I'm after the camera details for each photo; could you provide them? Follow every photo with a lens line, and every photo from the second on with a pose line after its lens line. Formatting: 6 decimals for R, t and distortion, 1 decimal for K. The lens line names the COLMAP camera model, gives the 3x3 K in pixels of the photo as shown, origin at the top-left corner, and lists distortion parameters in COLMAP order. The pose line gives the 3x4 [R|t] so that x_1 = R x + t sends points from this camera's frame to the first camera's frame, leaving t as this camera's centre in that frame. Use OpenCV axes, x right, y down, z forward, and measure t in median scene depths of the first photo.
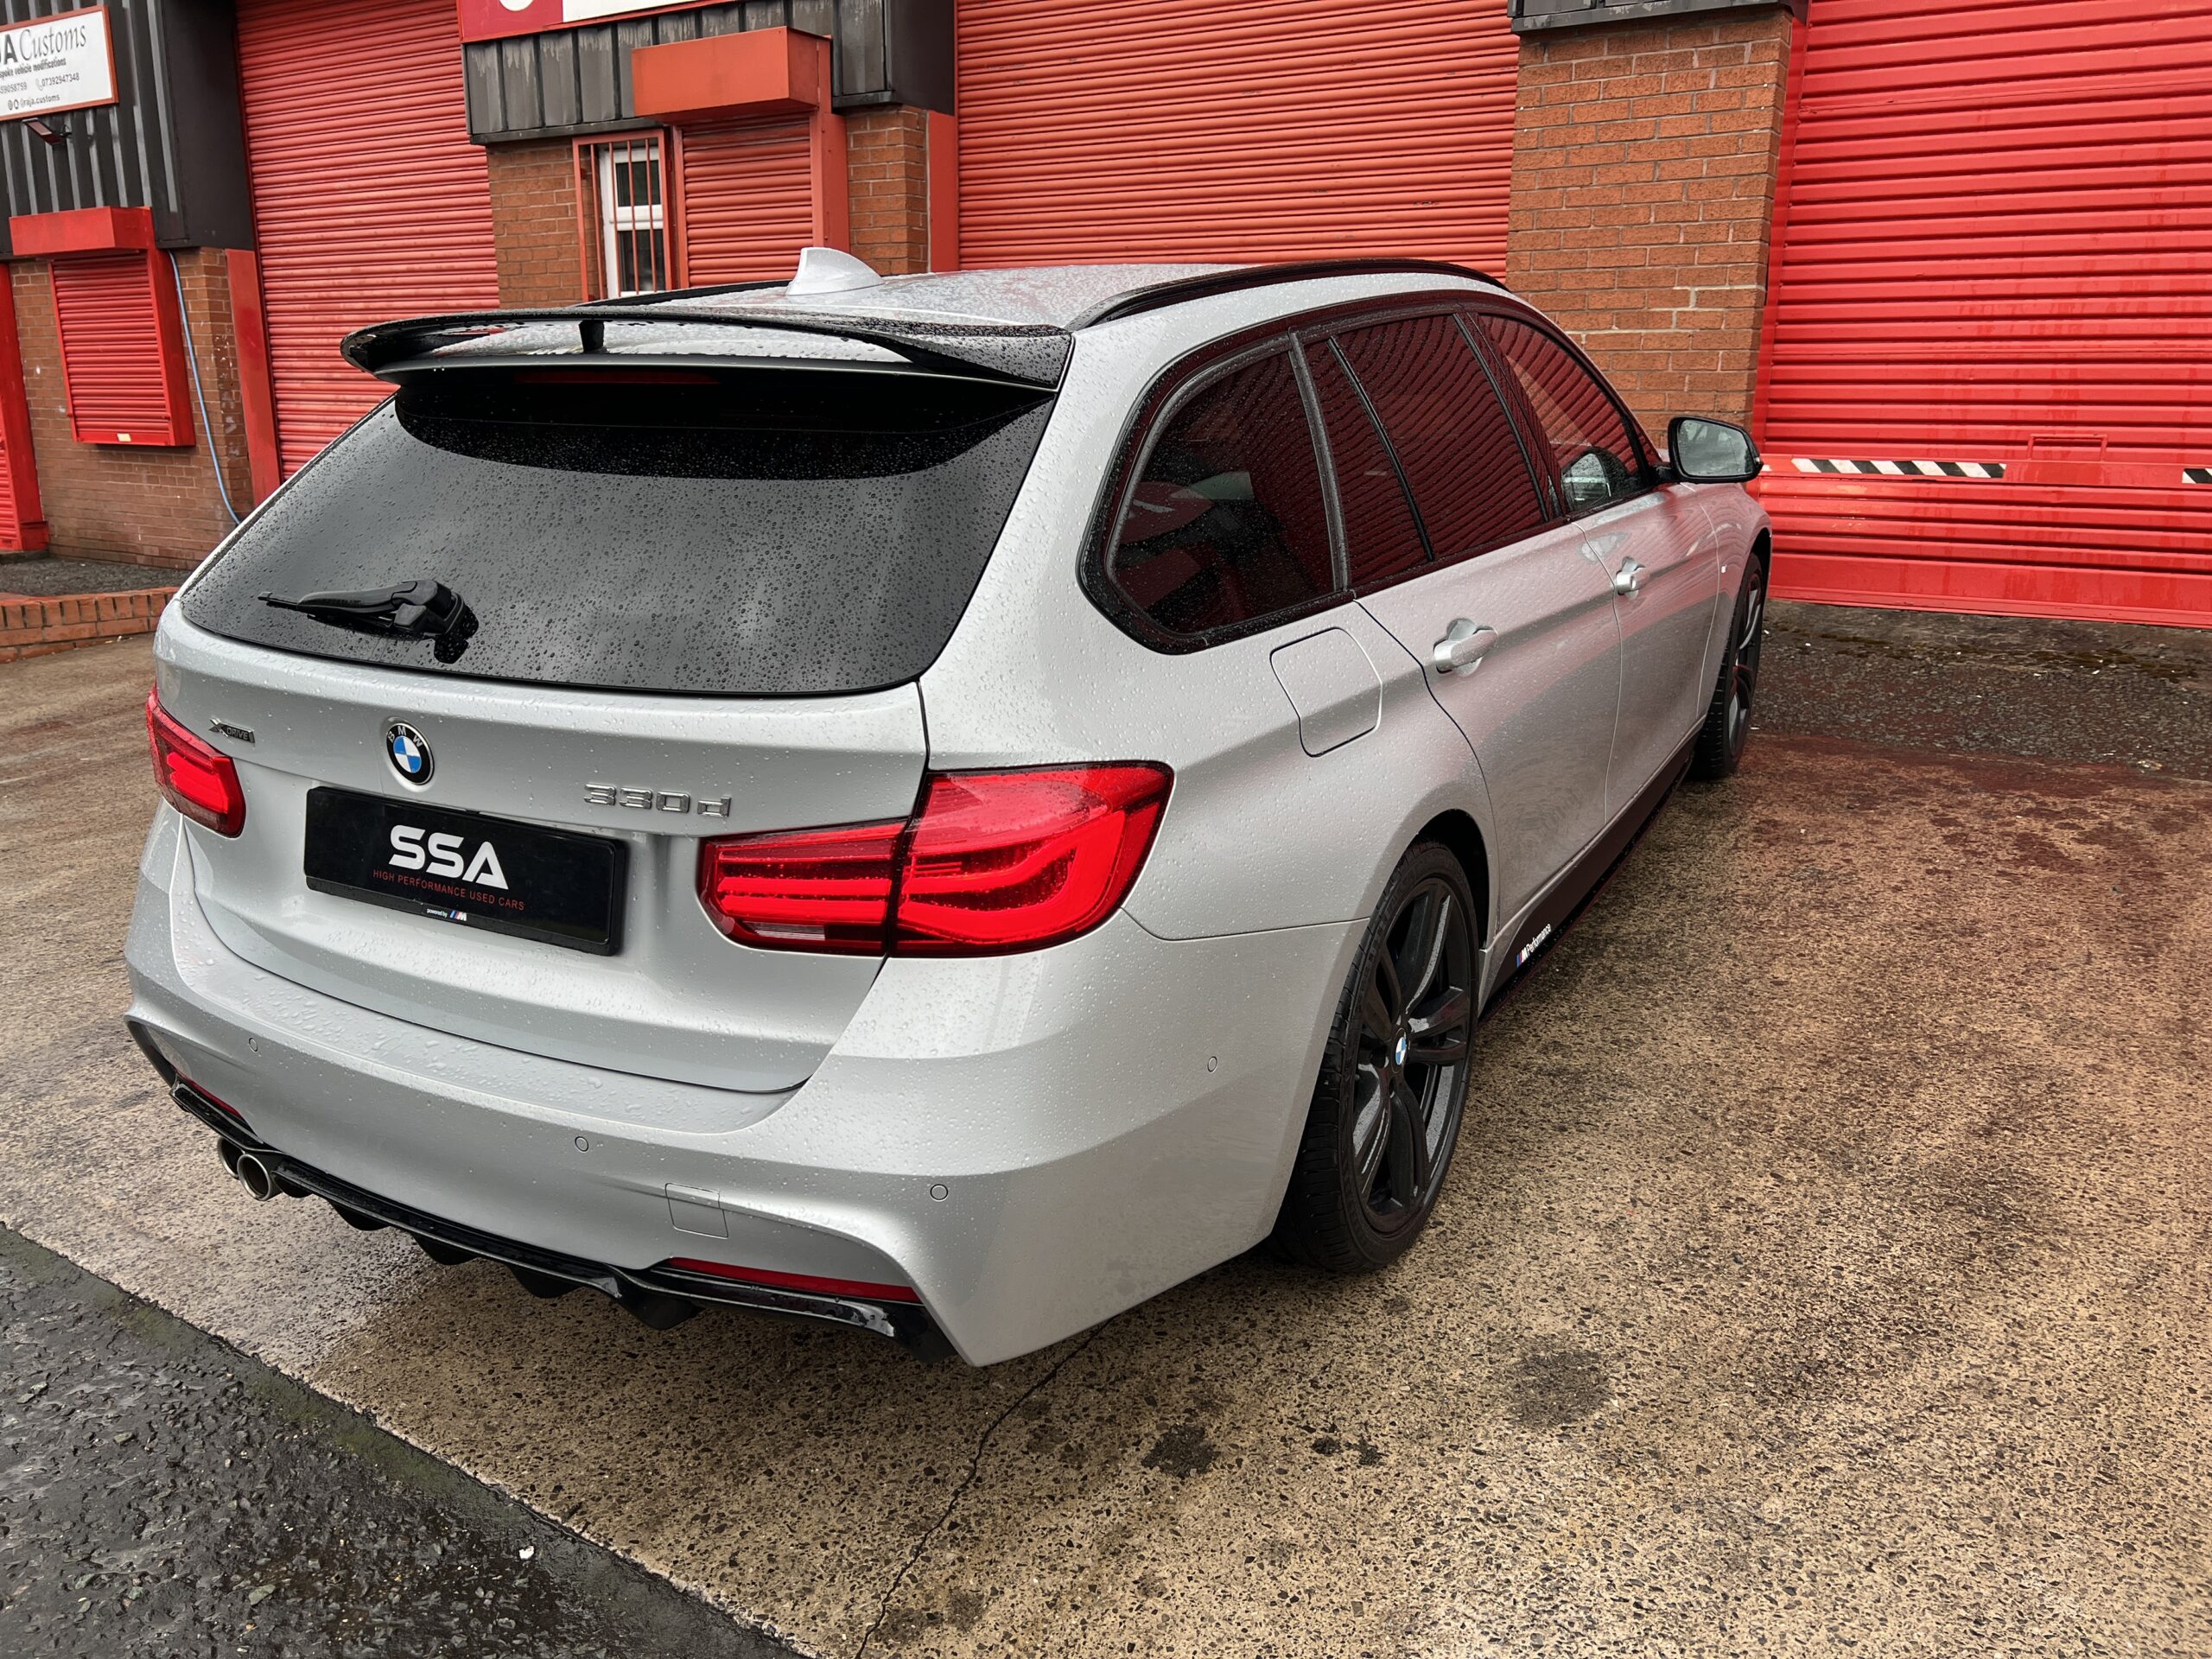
lens RADIAL K [[1673.1, 0, 1089.8], [0, 1673.1, 826.7], [0, 0, 1]] dist [0.038862, -0.046055]
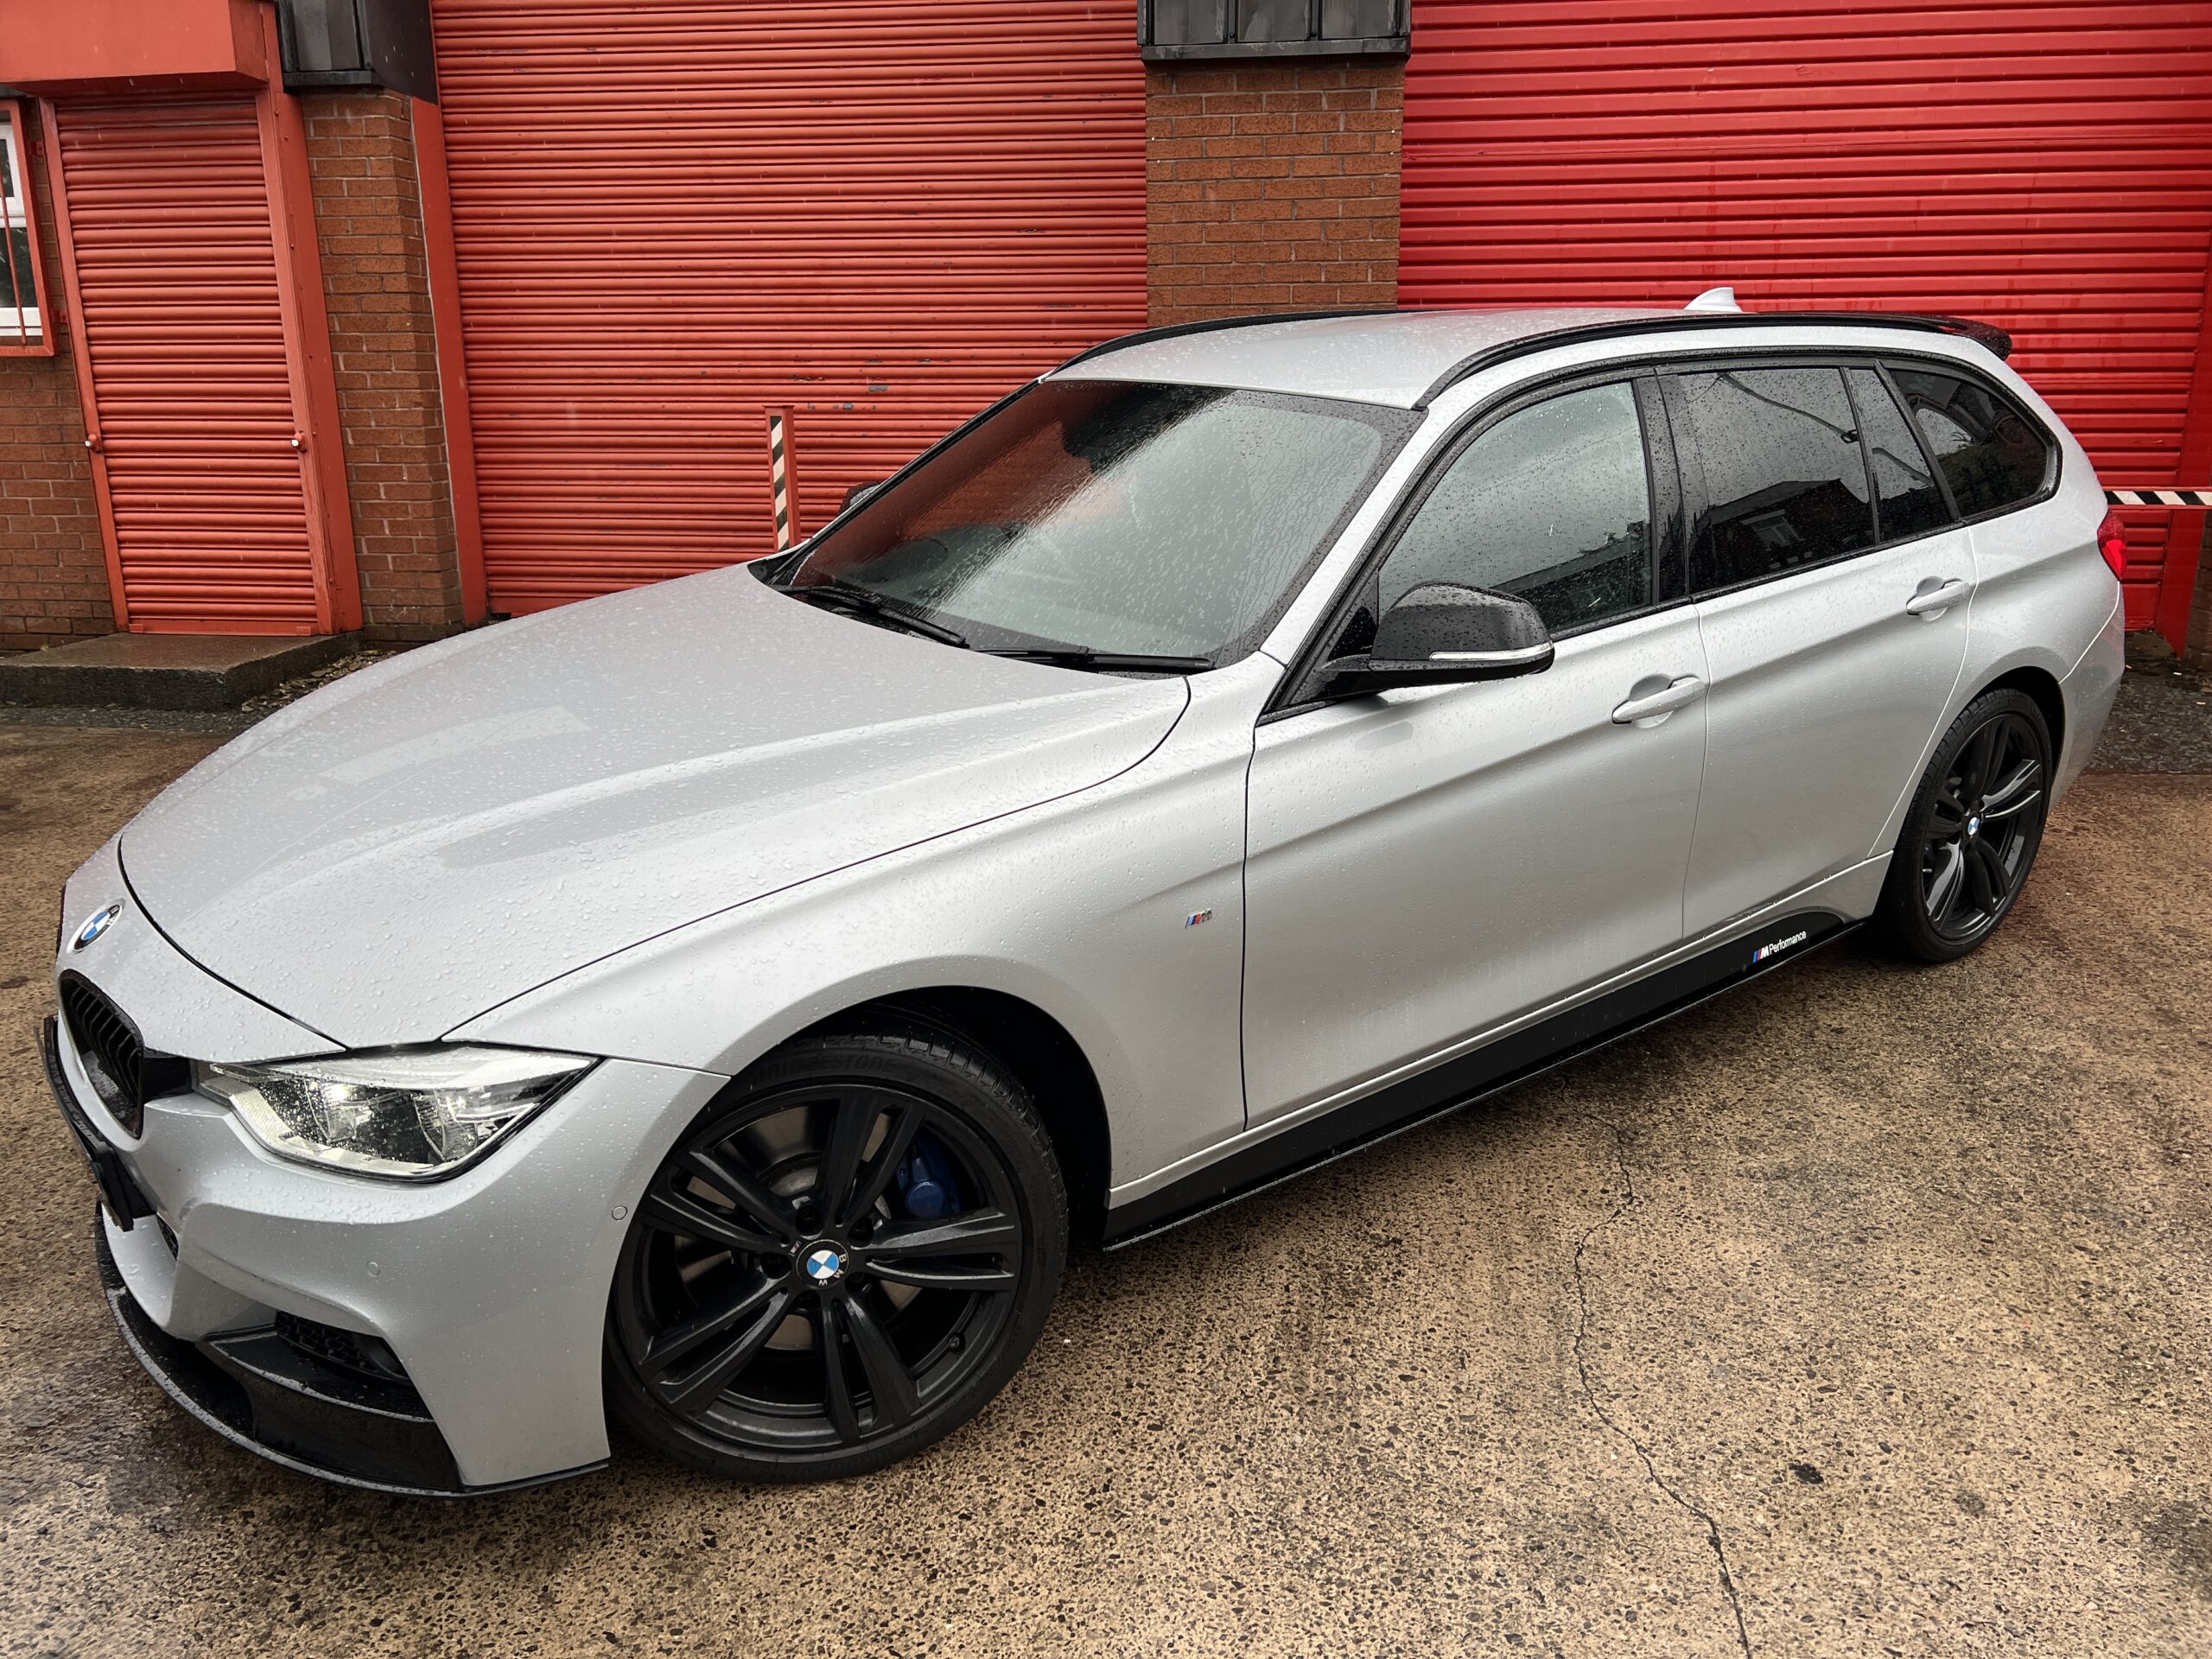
lens RADIAL K [[1673.1, 0, 1115.2], [0, 1673.1, 832.4], [0, 0, 1]] dist [0.038862, -0.046055]
pose [[0.904032, -0.118755, 0.410637, -0.222222], [0.118220, 0.992626, 0.026799, -0.060052], [-0.410791, 0.024318, 0.911405, 0.138871]]
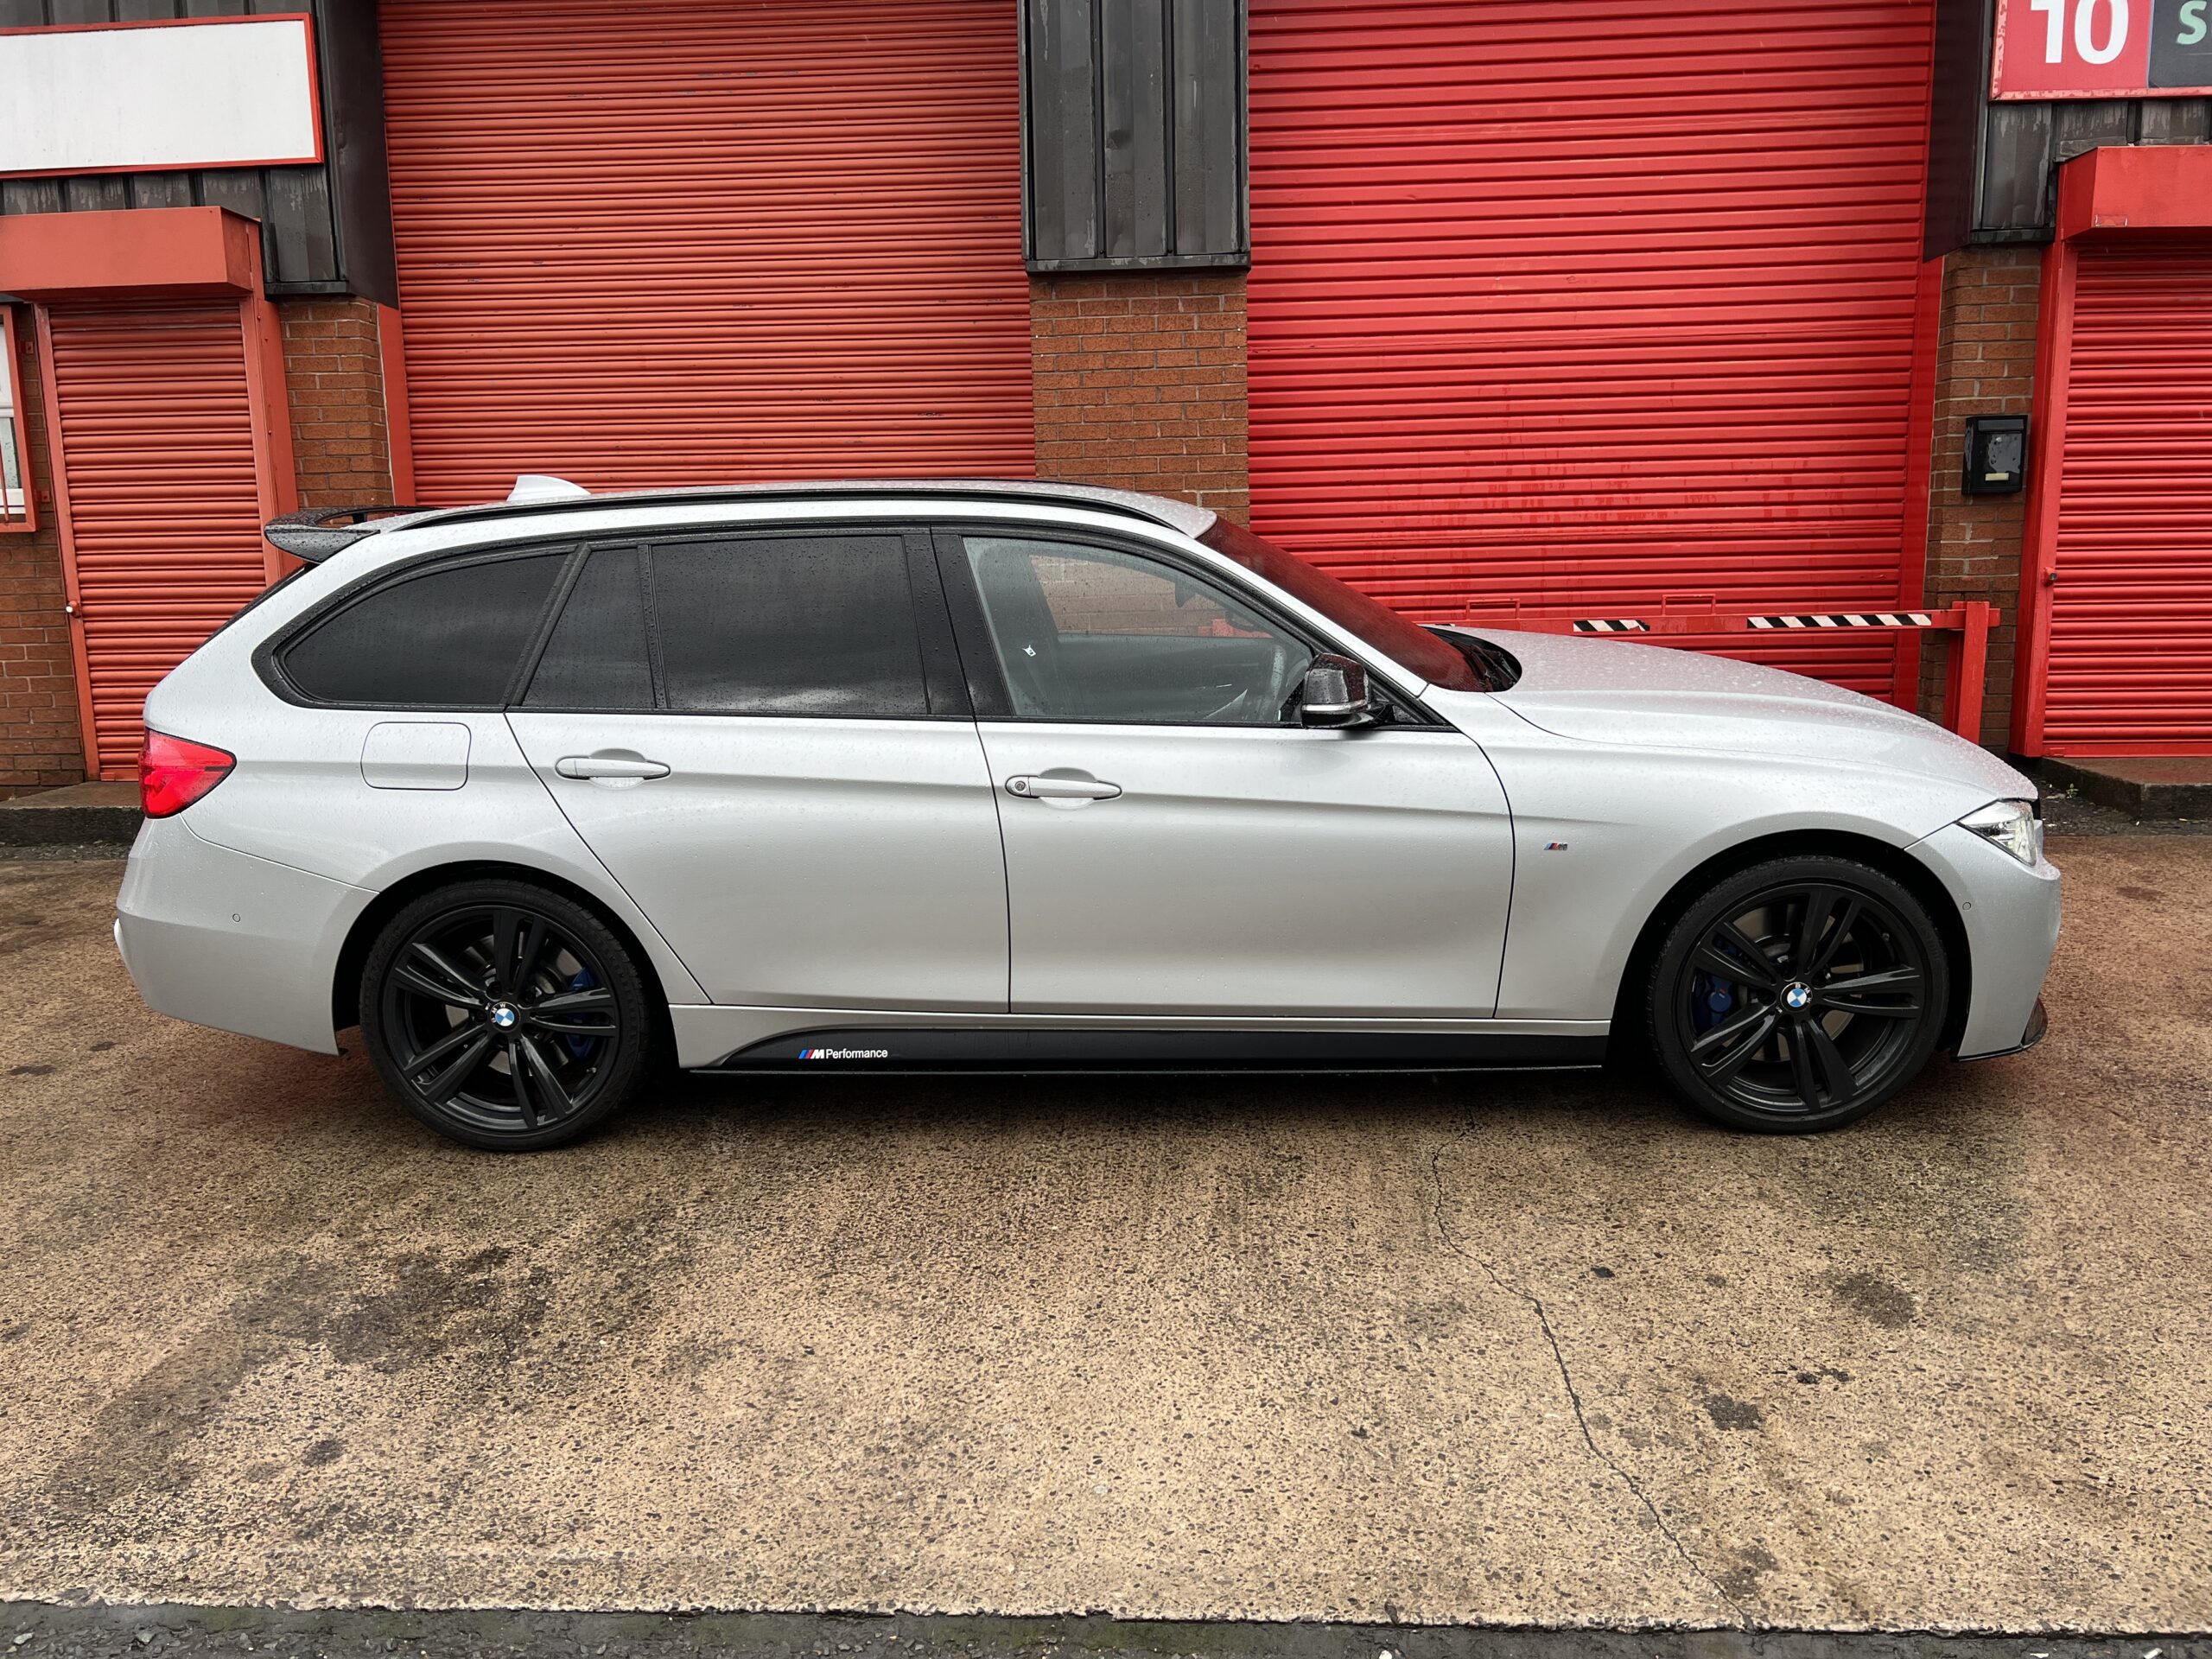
lens RADIAL K [[1673.1, 0, 1098.7], [0, 1673.1, 842.2], [0, 0, 1]] dist [0.038862, -0.046055]
pose [[0.866105, -0.103680, 0.488992, -0.317804], [0.151096, 0.986793, -0.058395, -0.014812], [-0.476479, 0.124461, 0.870332, 0.030294]]
